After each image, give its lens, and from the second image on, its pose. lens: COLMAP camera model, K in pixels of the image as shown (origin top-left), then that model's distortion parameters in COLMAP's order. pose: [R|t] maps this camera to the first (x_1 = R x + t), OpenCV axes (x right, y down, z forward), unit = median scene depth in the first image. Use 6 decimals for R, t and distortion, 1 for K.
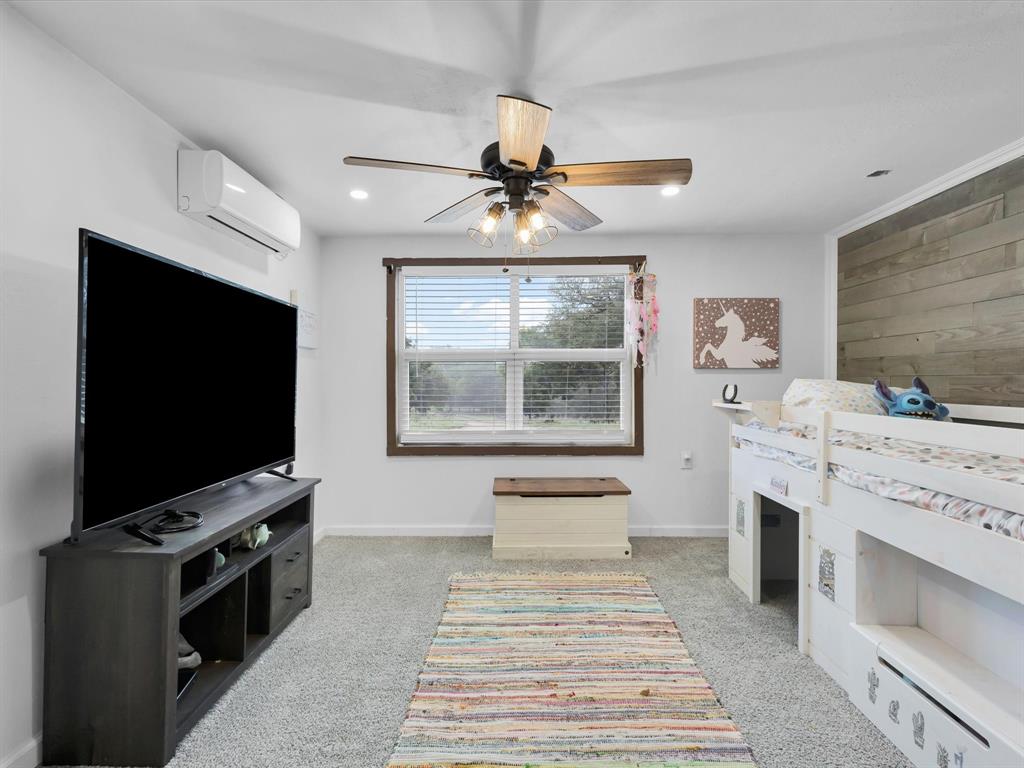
lens RADIAL K [[528.6, 0, 512.0], [0, 528.6, 384.0], [0, 0, 1]] dist [0.011058, 0.000157]
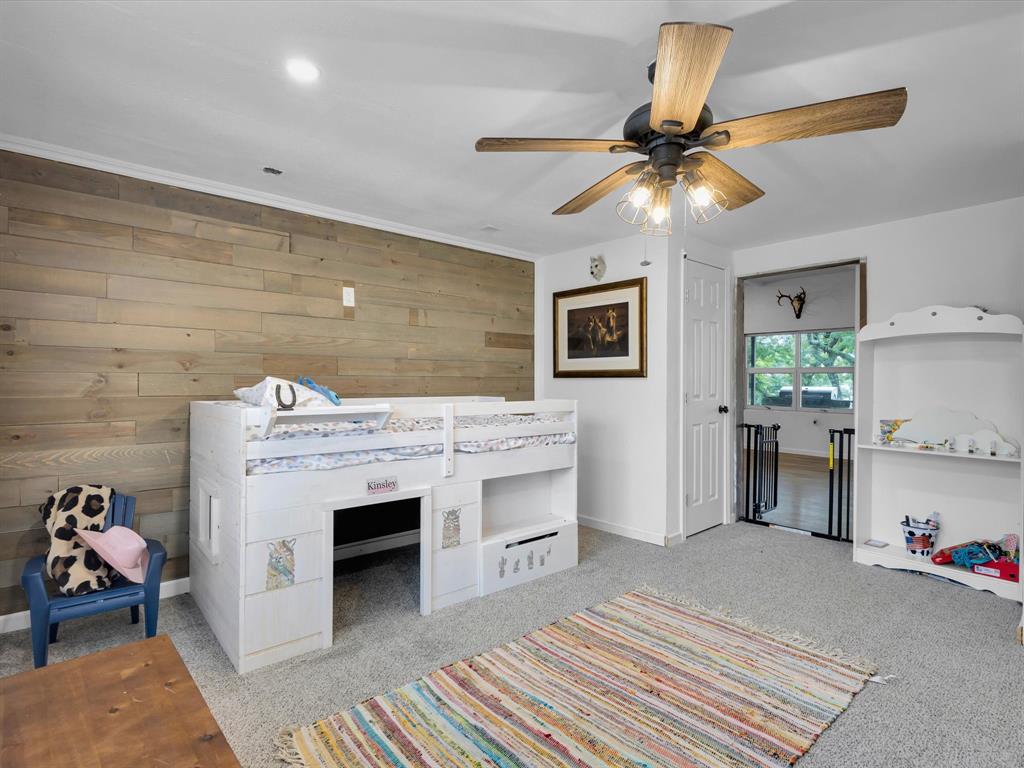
lens RADIAL K [[528.6, 0, 512.0], [0, 528.6, 384.0], [0, 0, 1]] dist [0.011058, 0.000157]
pose [[-0.676202, -0.004960, 0.736699, -0.481011], [-0.000745, 0.999981, 0.006049, -0.004579], [-0.736716, 0.003541, -0.676193, 1.861214]]
